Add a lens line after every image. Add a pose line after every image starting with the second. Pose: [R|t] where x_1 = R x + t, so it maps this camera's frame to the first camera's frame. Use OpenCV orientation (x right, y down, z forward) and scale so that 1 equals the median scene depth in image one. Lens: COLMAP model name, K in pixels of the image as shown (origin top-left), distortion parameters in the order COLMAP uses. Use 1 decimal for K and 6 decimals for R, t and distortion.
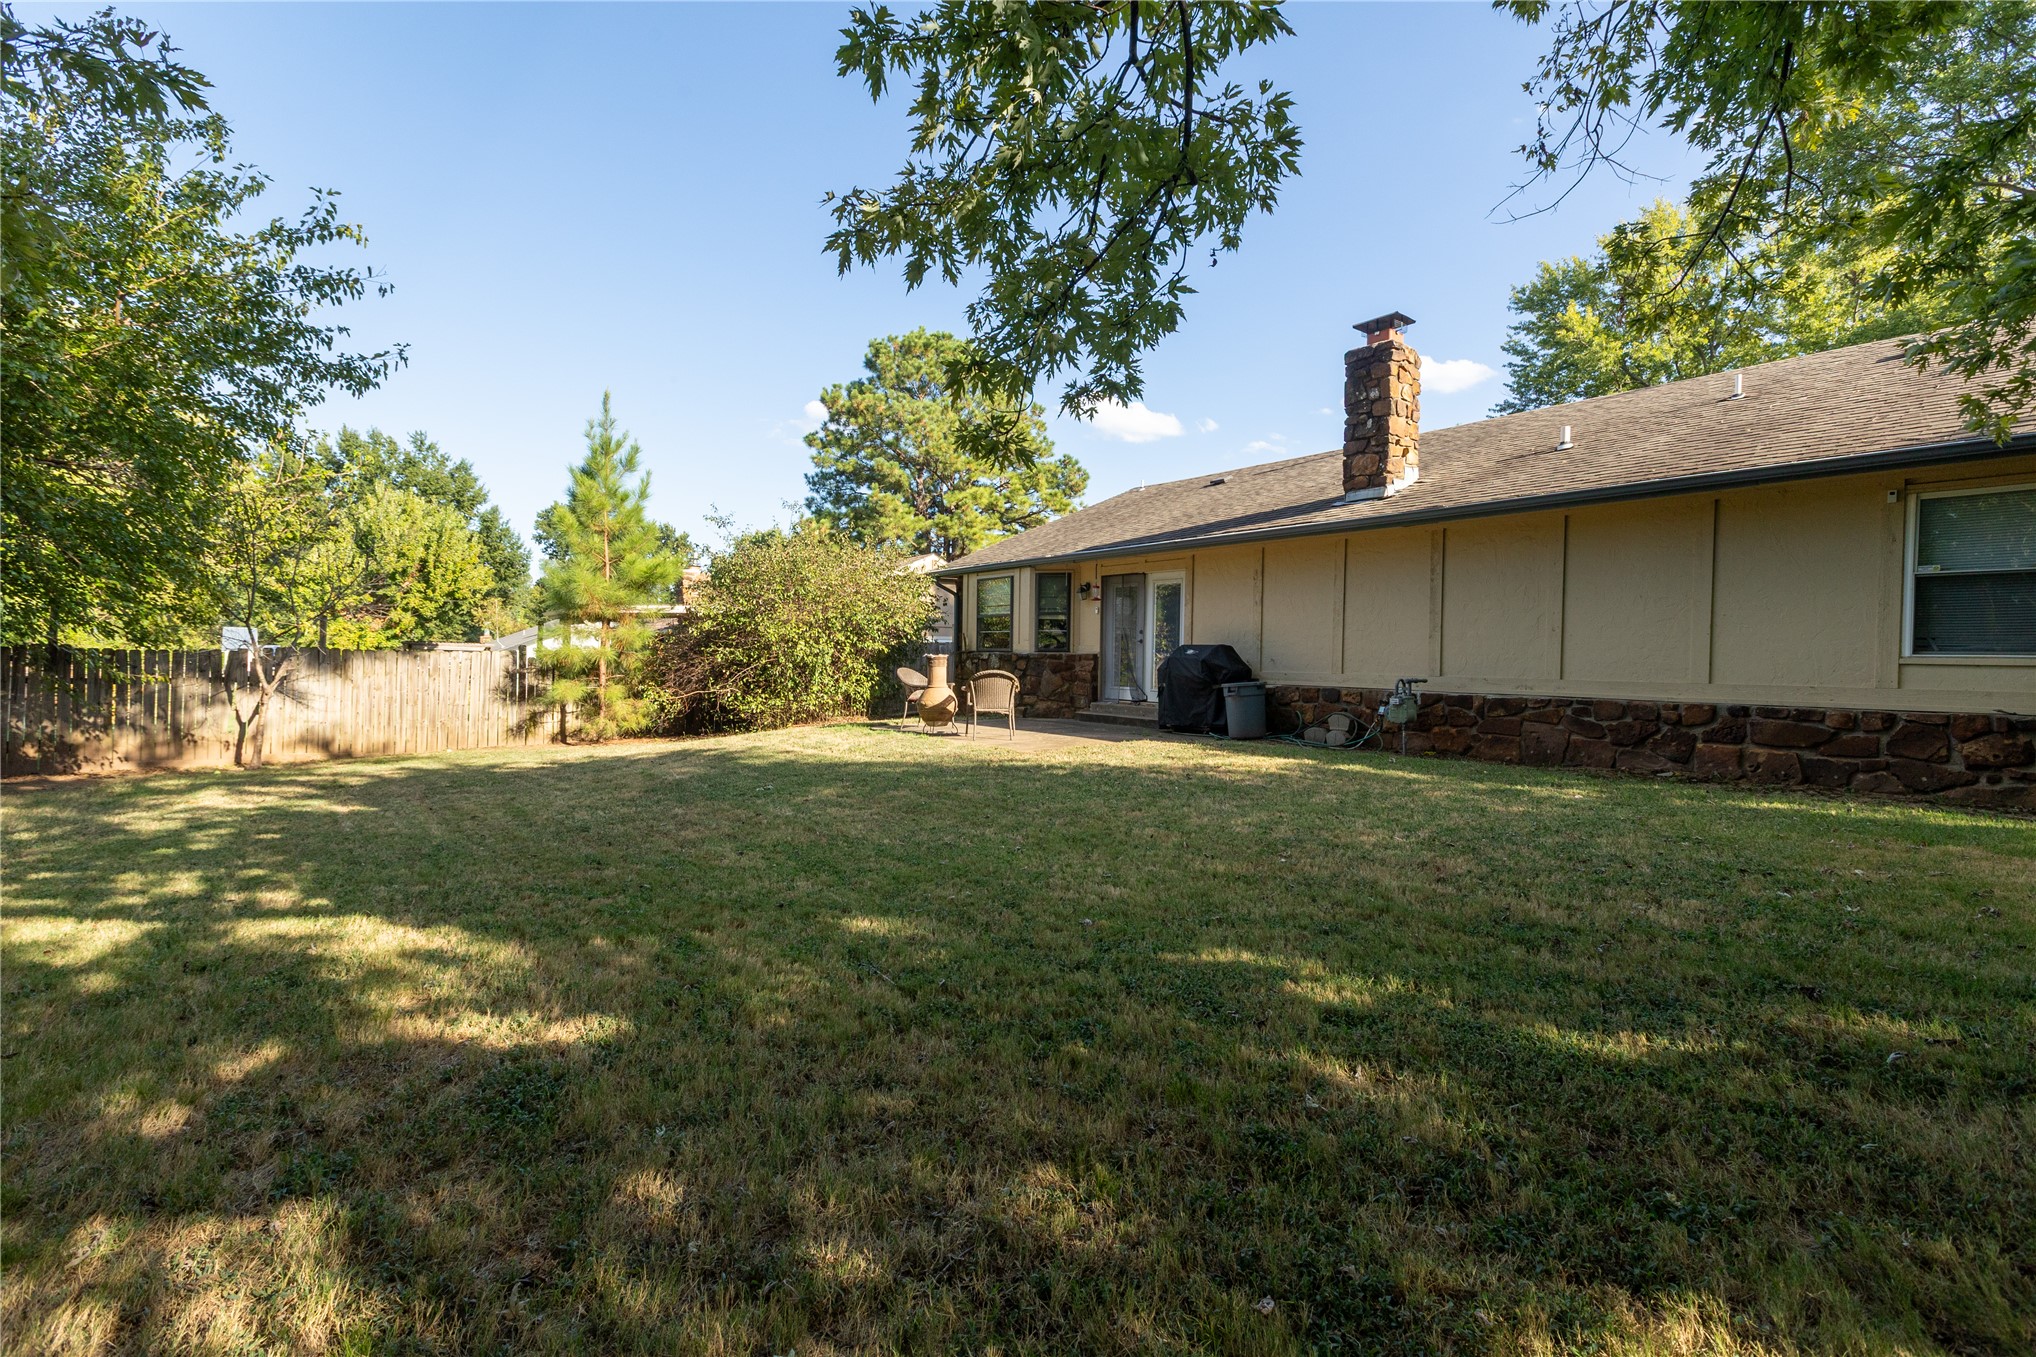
lens RADIAL K [[896.8, 0, 1016.3], [0, 896.8, 666.9], [0, 0, 1]] dist [0.002541, -0.000420]
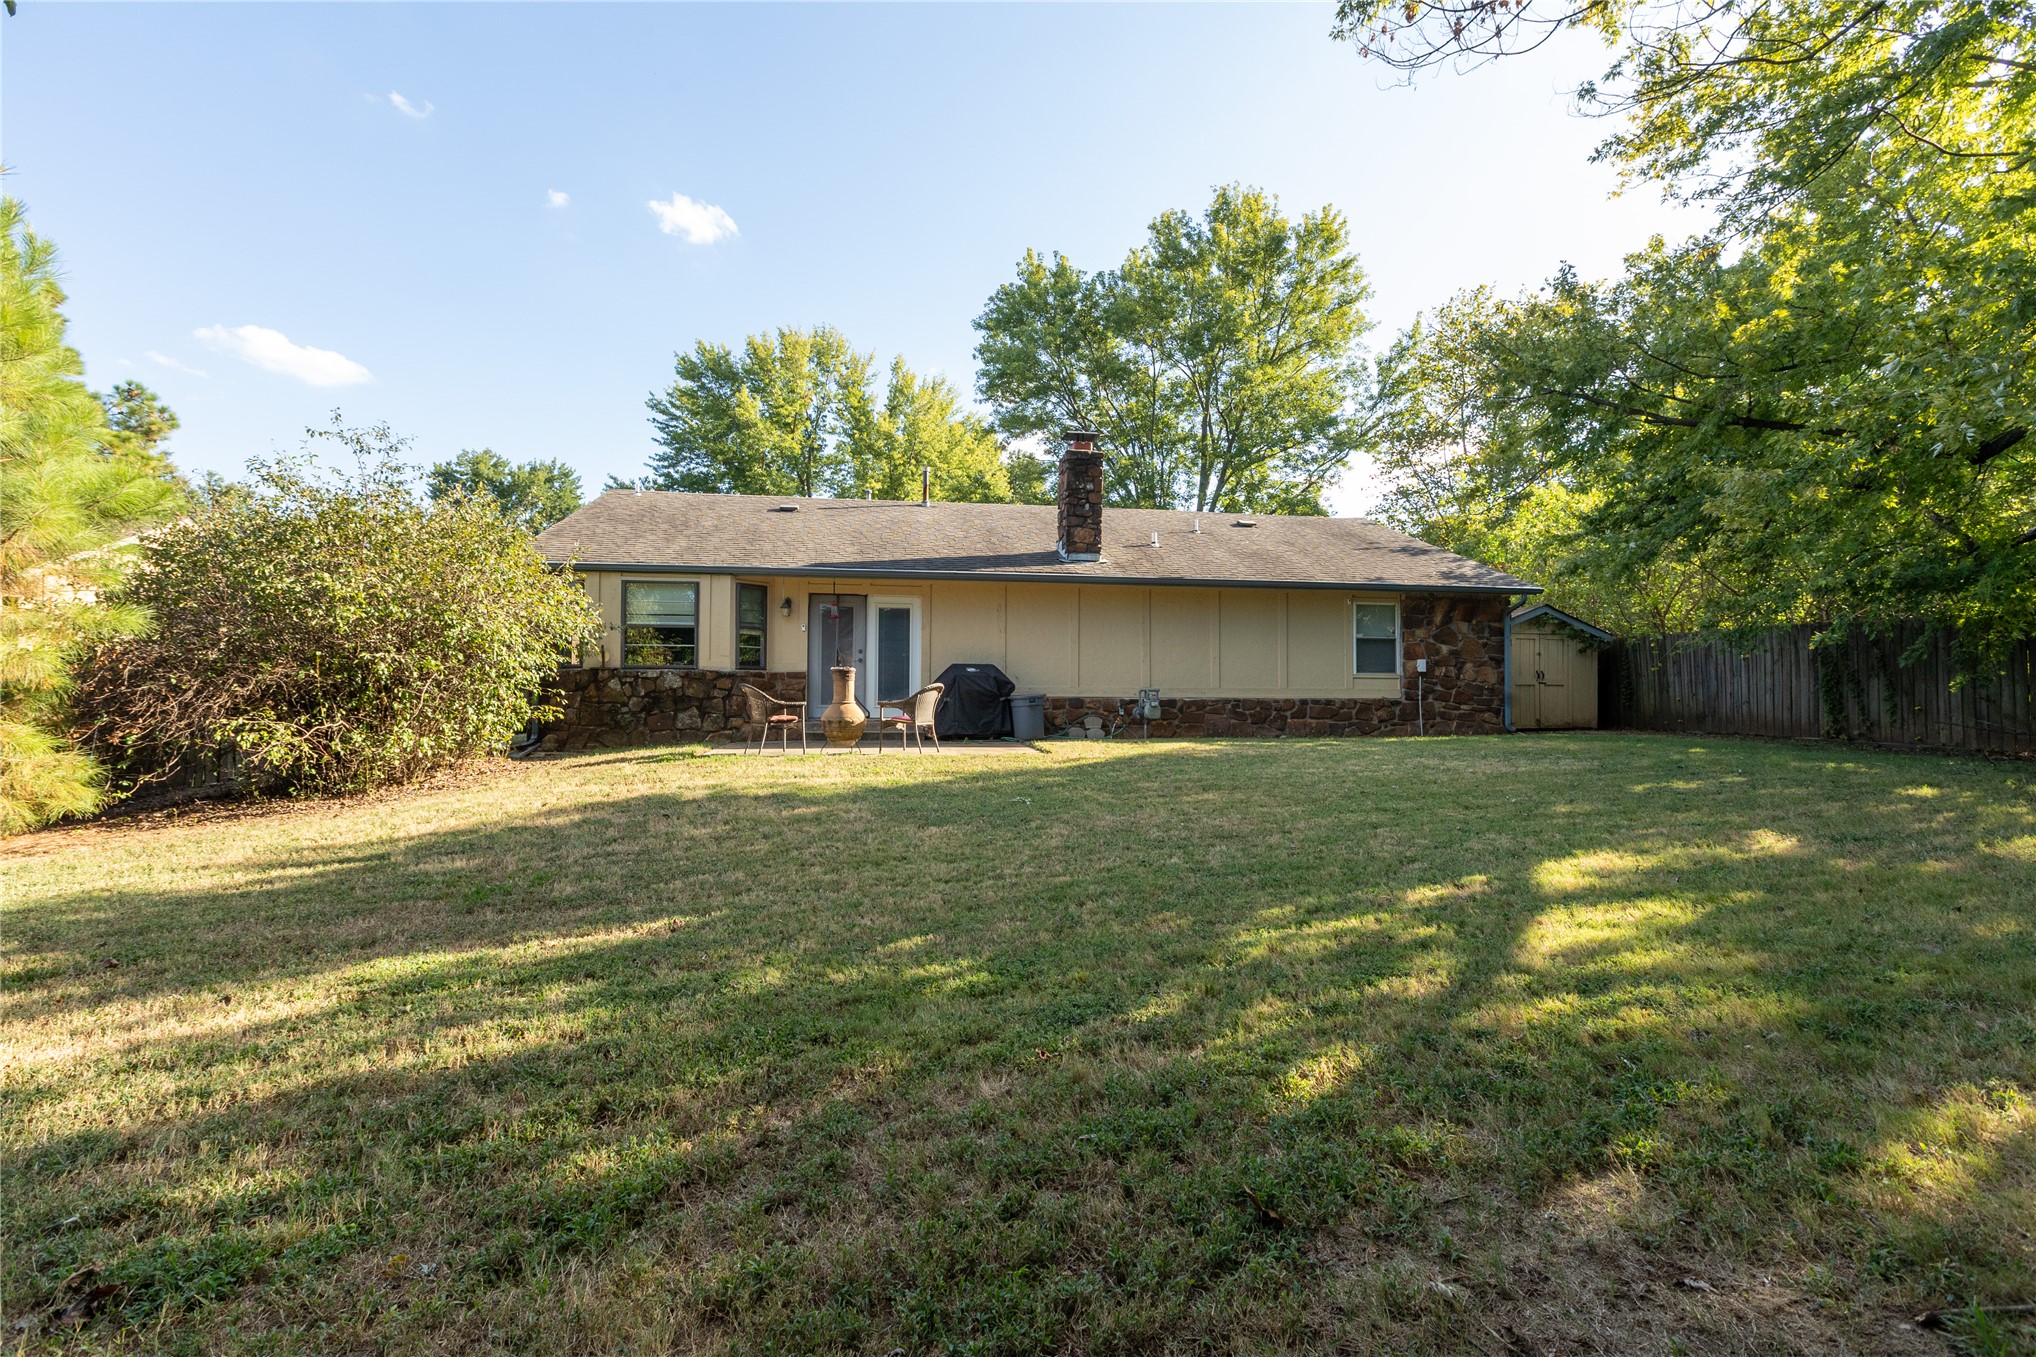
lens RADIAL K [[896.8, 0, 1016.6], [0, 896.8, 685.9], [0, 0, 1]] dist [0.002541, -0.000420]
pose [[0.468898, 0.001569, 0.883251, -0.866913], [0.014916, 0.999842, -0.009695, 0.017059], [-0.883126, 0.017721, 0.468800, 0.442772]]
